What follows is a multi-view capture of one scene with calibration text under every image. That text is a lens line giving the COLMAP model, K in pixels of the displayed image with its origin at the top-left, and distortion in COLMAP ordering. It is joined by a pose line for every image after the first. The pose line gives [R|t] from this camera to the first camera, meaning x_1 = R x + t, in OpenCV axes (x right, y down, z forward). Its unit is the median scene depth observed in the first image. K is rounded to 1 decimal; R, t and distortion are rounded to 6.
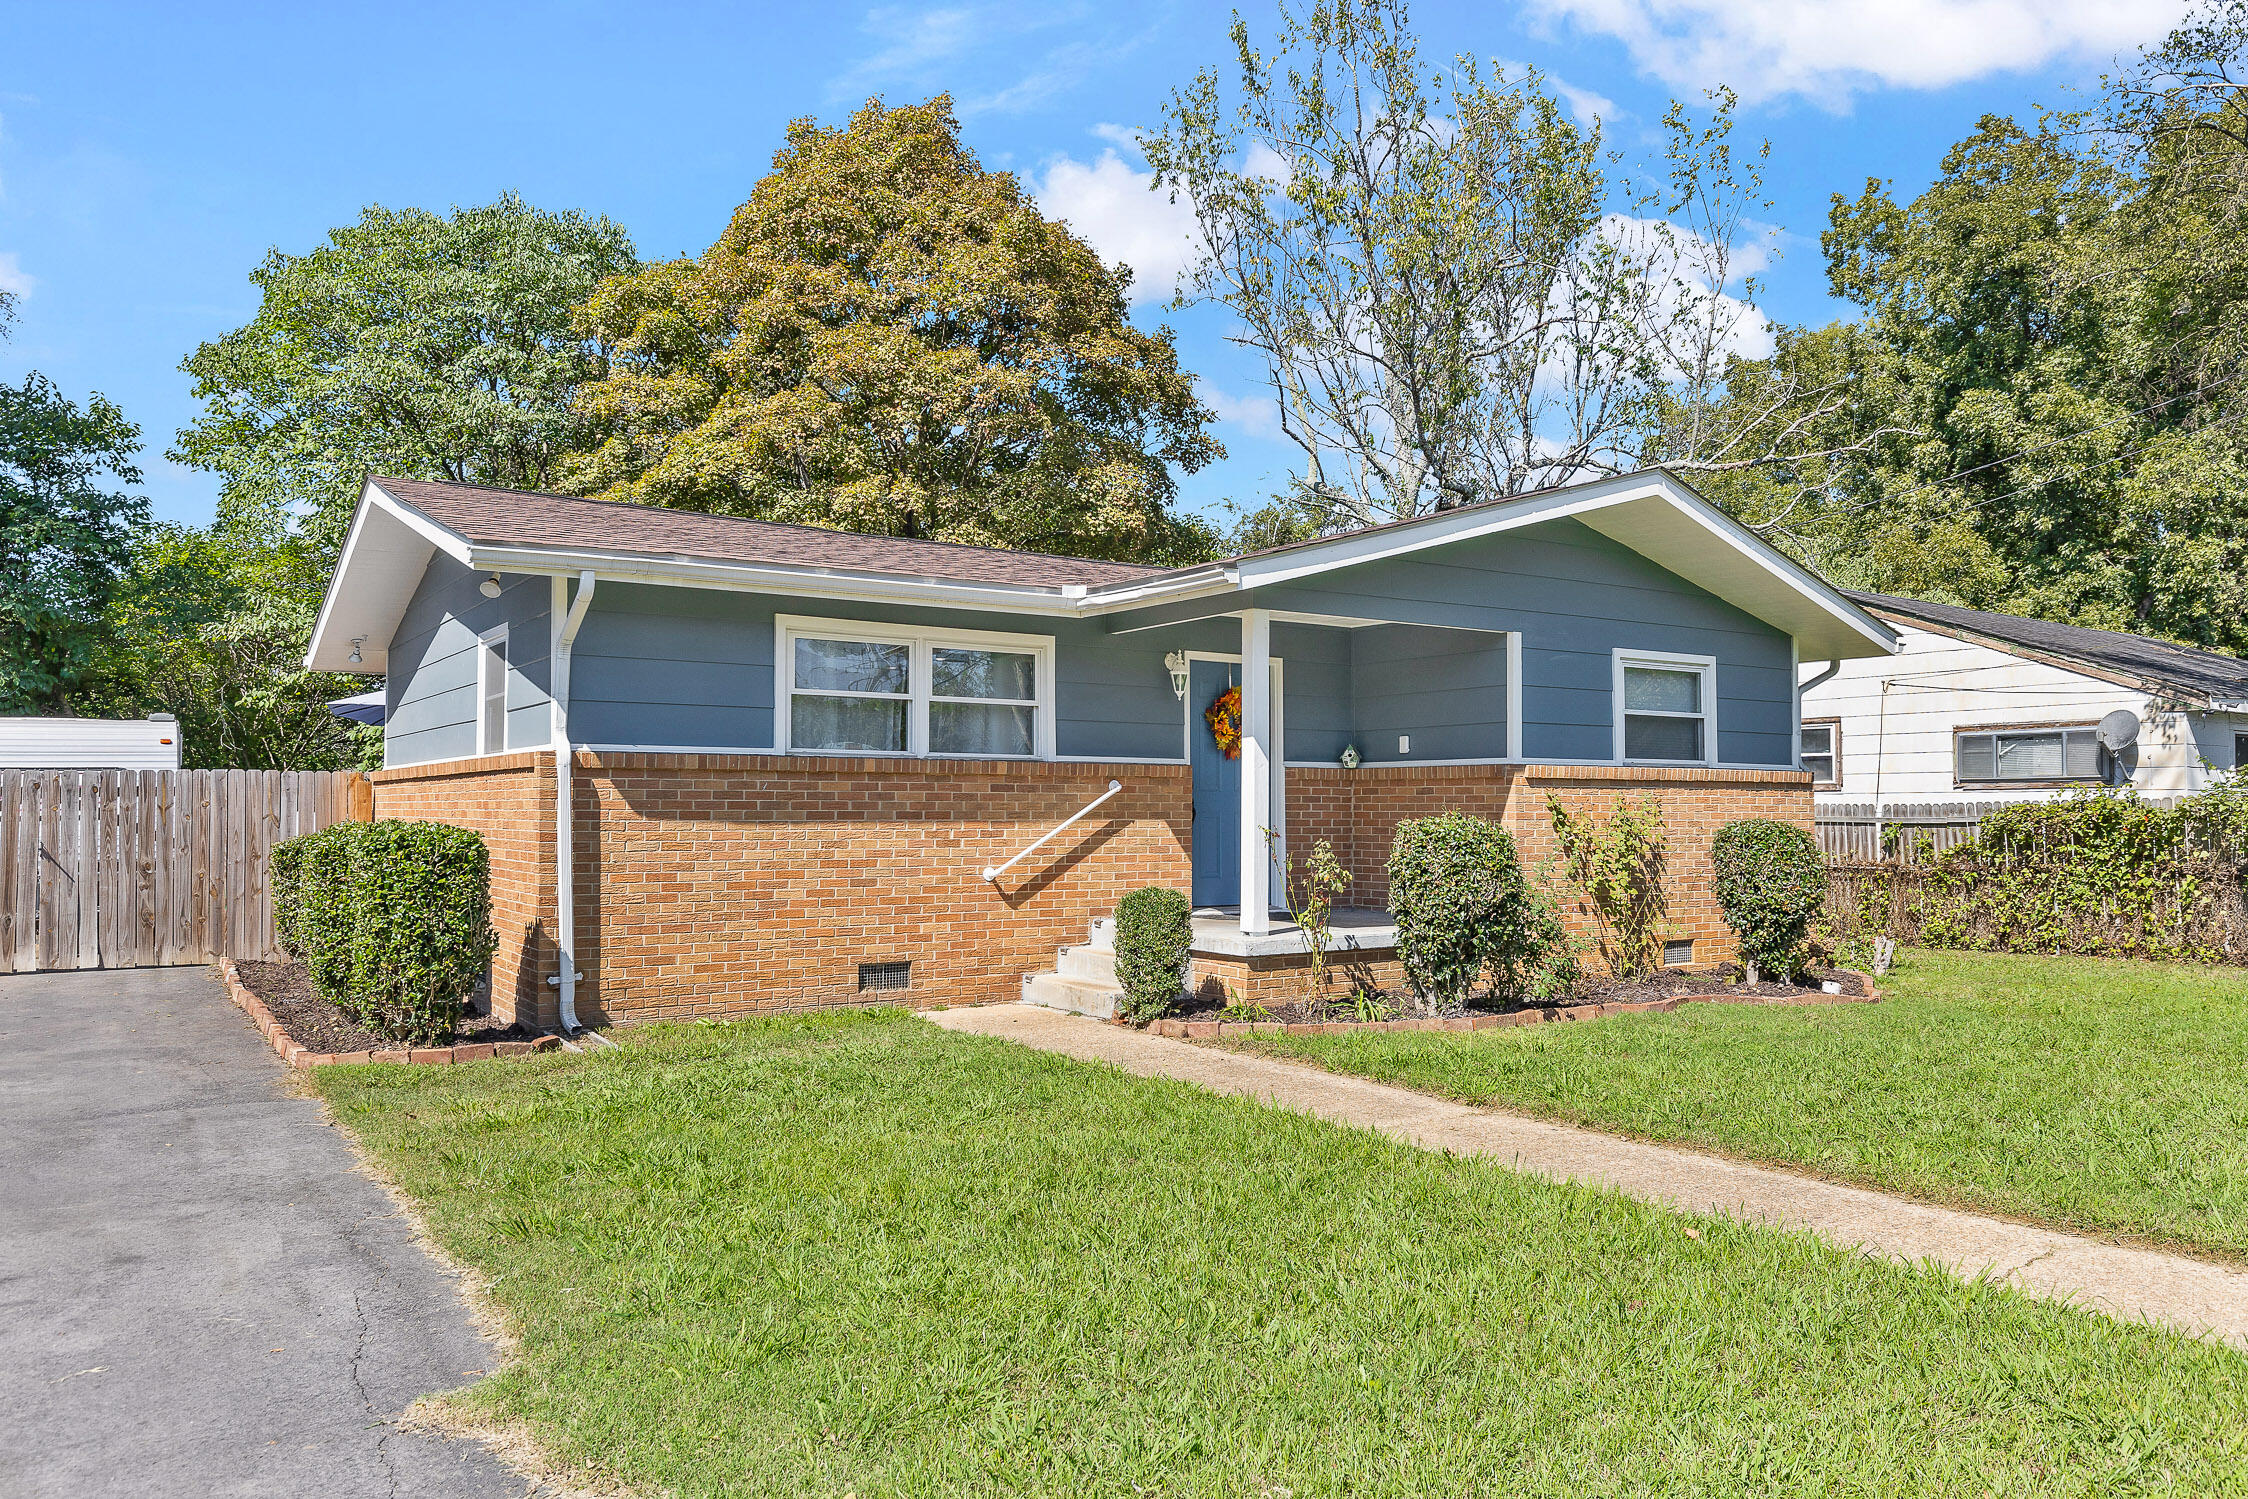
lens RADIAL K [[1570.8, 0, 1136.3], [0, 1570.8, 776.5], [0, 0, 1]] dist [-0.000022, 0.001580]
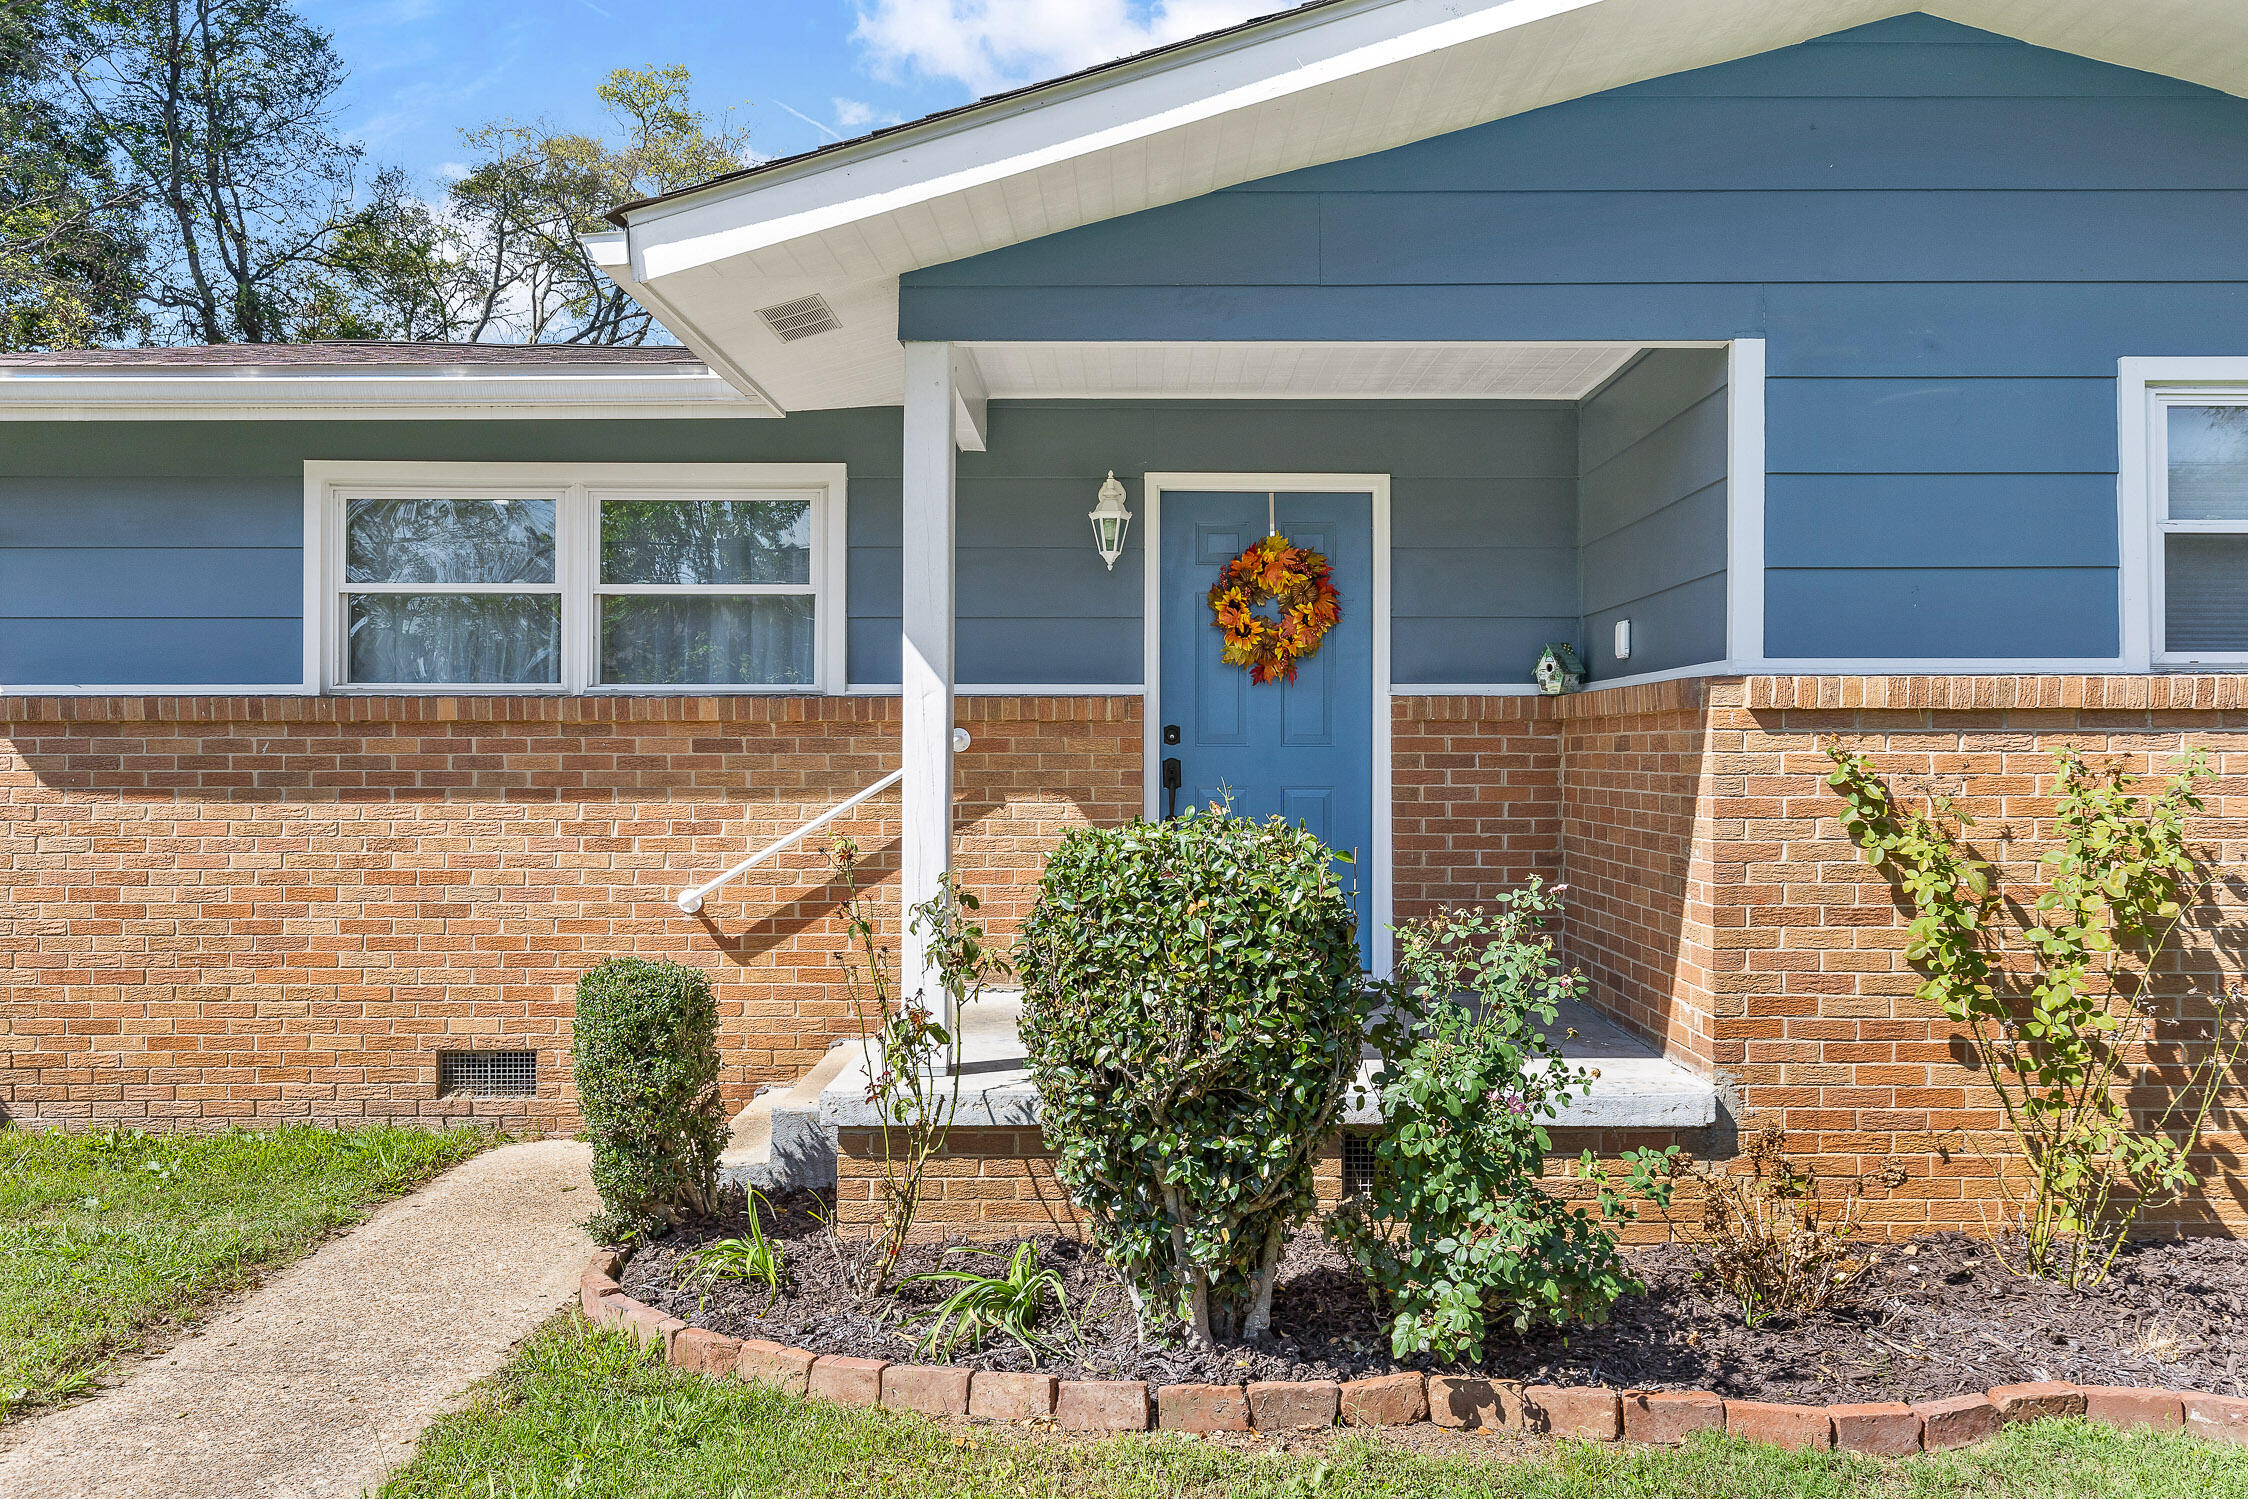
lens RADIAL K [[1681.0, 0, 1156.8], [0, 1681.0, 747.5], [0, 0, 1]] dist [0.002054, -0.002336]
pose [[0.832085, -0.004958, -0.554626, 0.345443], [0.014890, 0.999799, 0.013402, 0.002303], [0.554449, -0.019410, 0.831992, 0.554451]]
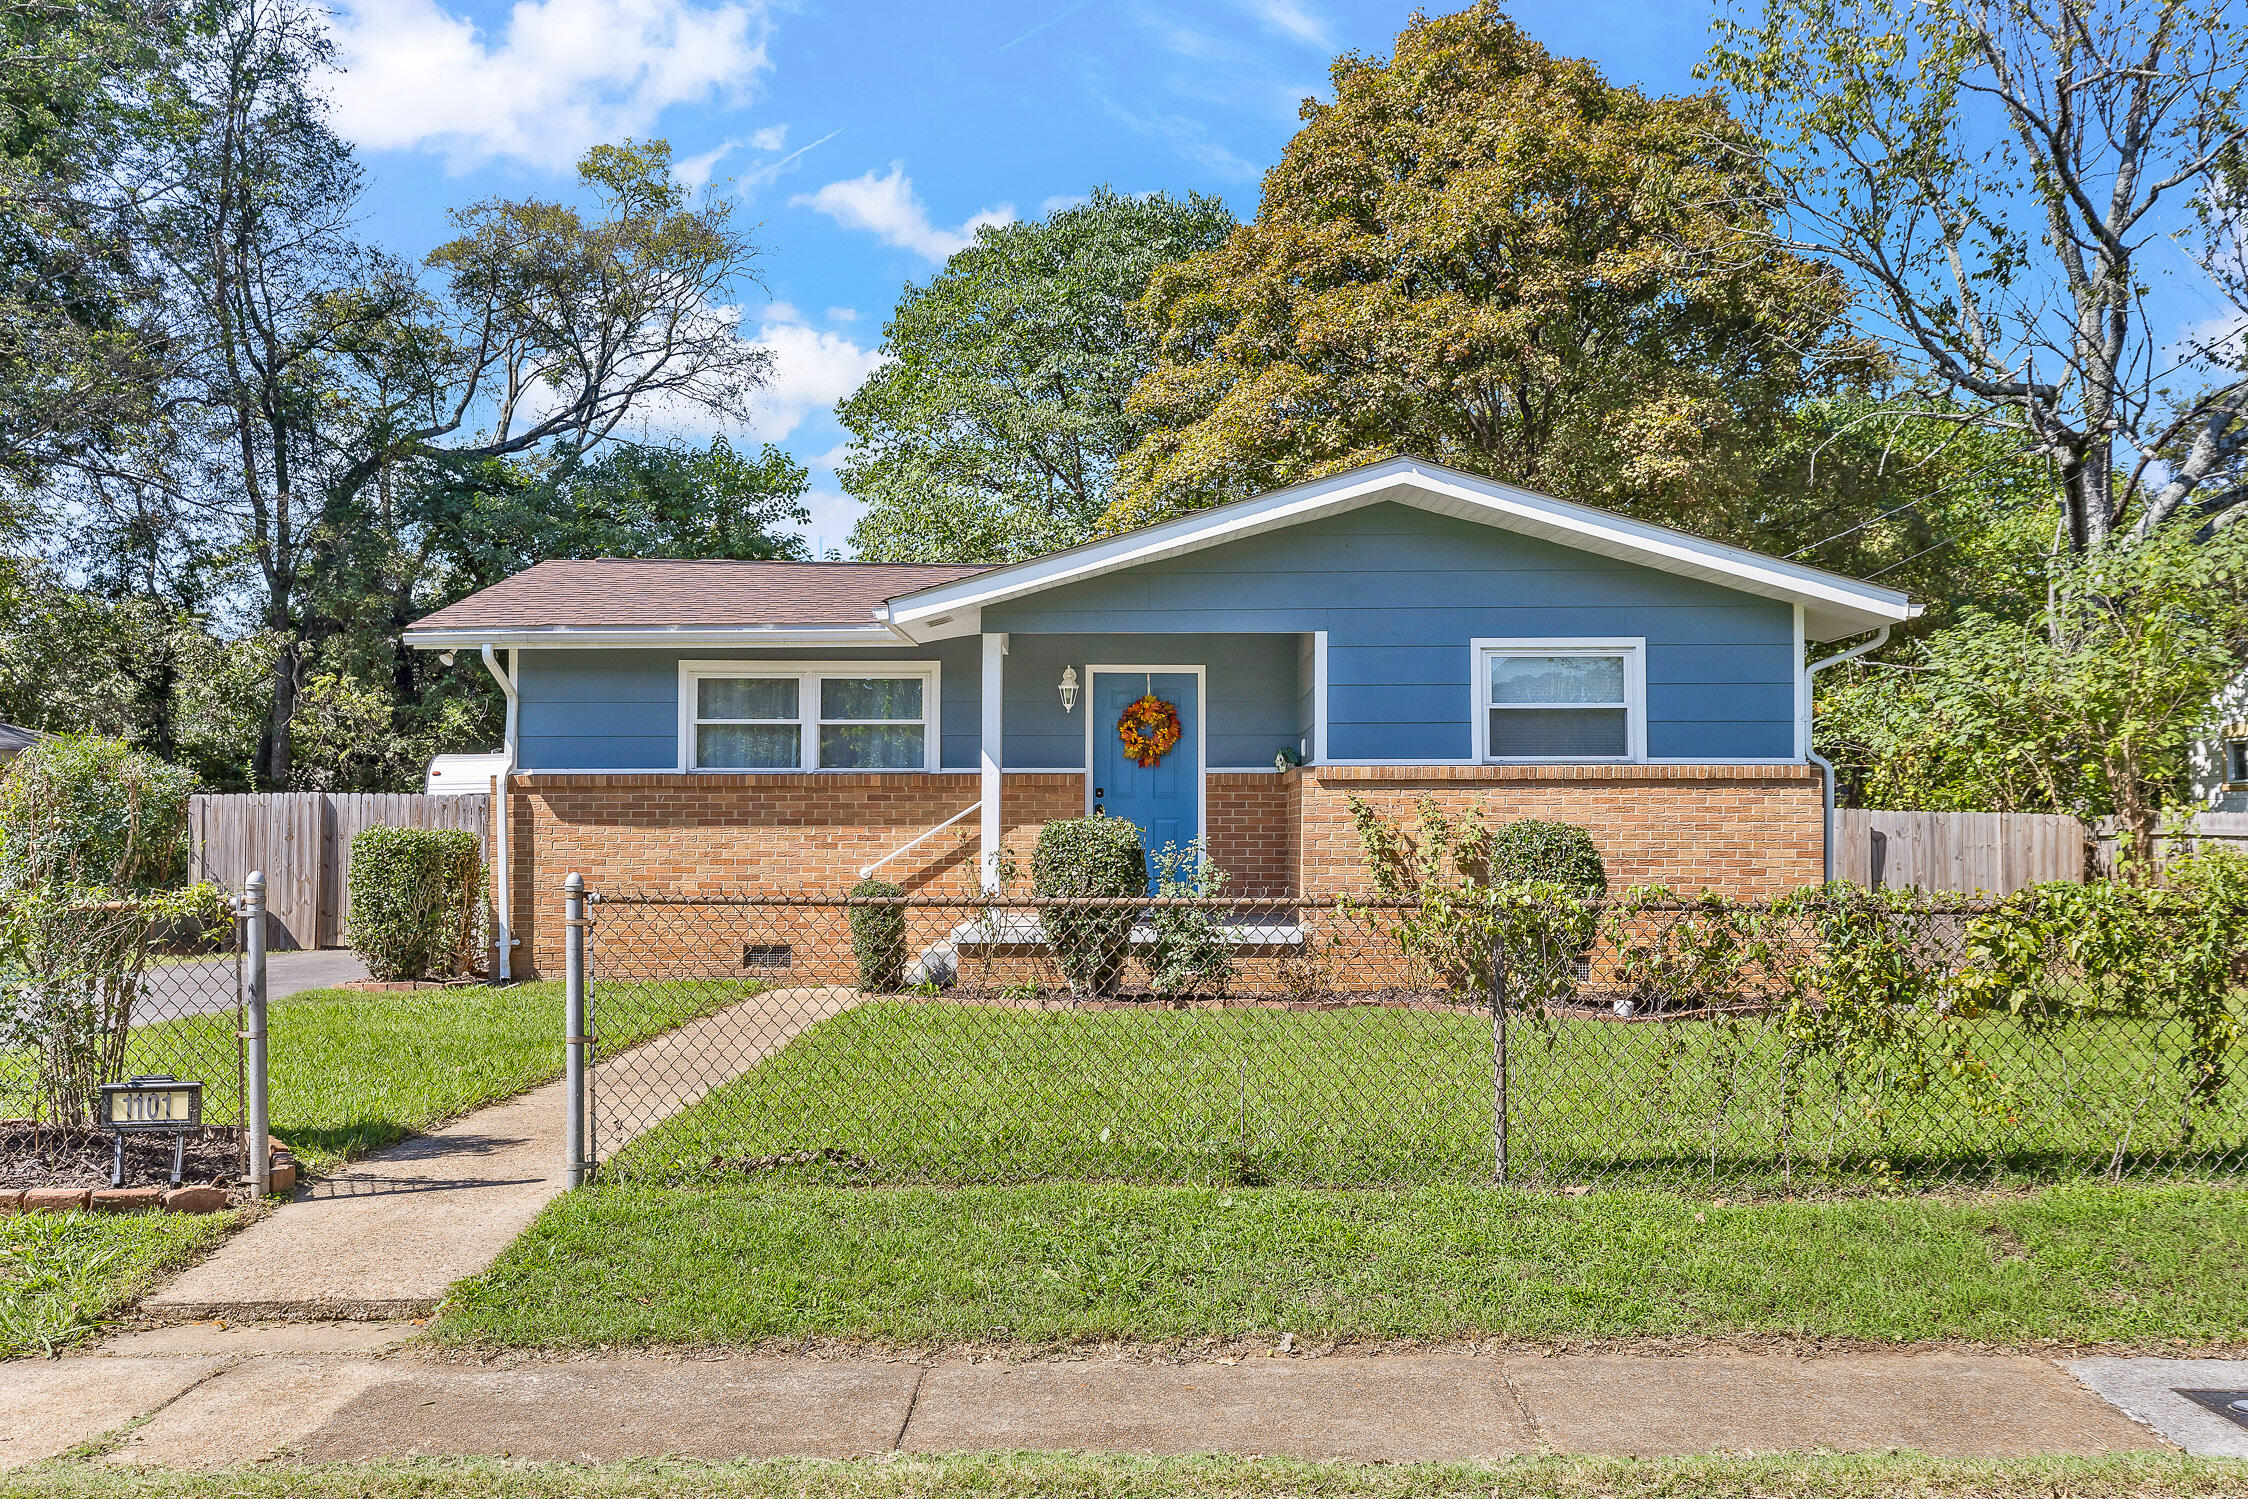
lens RADIAL K [[2135.9, 0, 1124.0], [0, 2135.9, 749.5], [0, 0, 1]] dist [0.000437, -0.004657]
pose [[0.822532, -0.026869, -0.568084, 0.880762], [0.016192, 0.999585, -0.023834, 0.011333], [0.568489, 0.010405, 0.822625, -0.164701]]
